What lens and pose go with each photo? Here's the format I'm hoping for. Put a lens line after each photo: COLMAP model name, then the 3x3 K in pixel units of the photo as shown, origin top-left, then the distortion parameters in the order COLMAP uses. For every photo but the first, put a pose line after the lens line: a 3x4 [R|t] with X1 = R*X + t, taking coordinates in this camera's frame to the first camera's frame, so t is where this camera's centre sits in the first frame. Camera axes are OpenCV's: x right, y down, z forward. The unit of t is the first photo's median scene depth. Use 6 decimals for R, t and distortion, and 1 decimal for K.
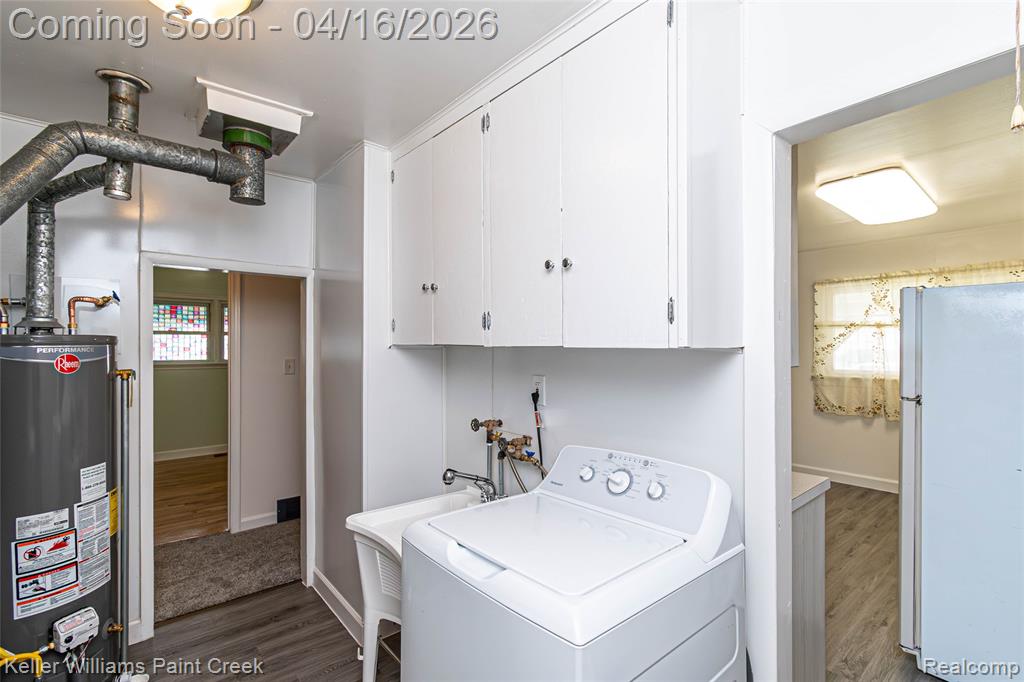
lens RADIAL K [[468.9, 0, 512.0], [0, 468.9, 341.0], [0, 0, 1]] dist [0.001595, 0.000193]
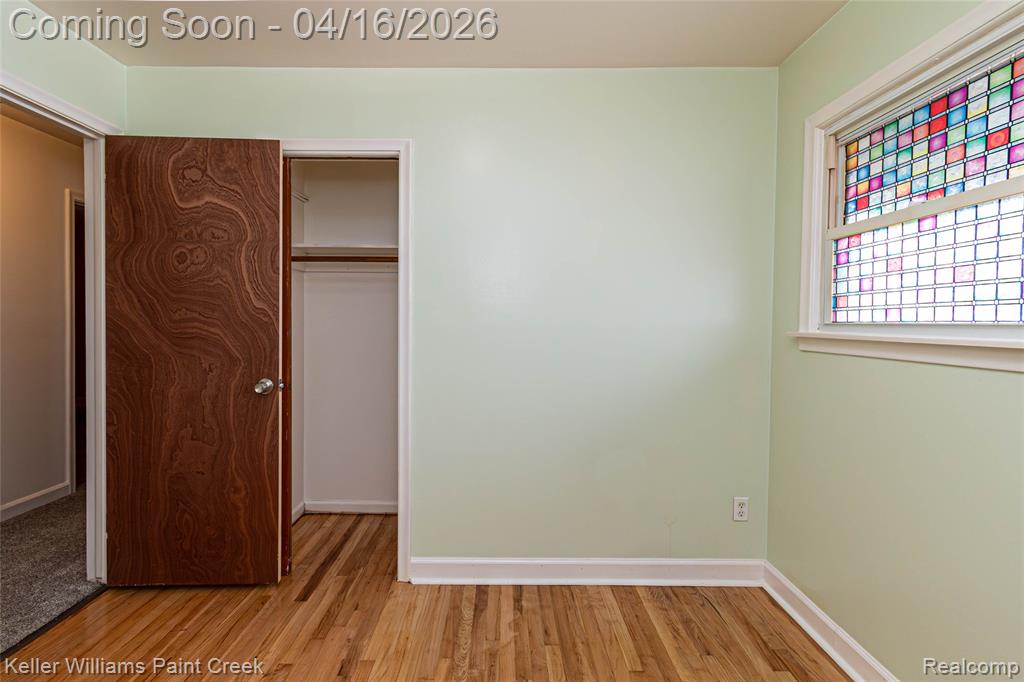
lens RADIAL K [[468.9, 0, 512.0], [0, 468.9, 341.0], [0, 0, 1]] dist [0.001595, 0.000193]
pose [[-0.641971, 0.033377, -0.766002, -0.385710], [0.003107, 0.999157, 0.040932, 0.040460], [0.766723, 0.023897, -0.641534, 0.989180]]
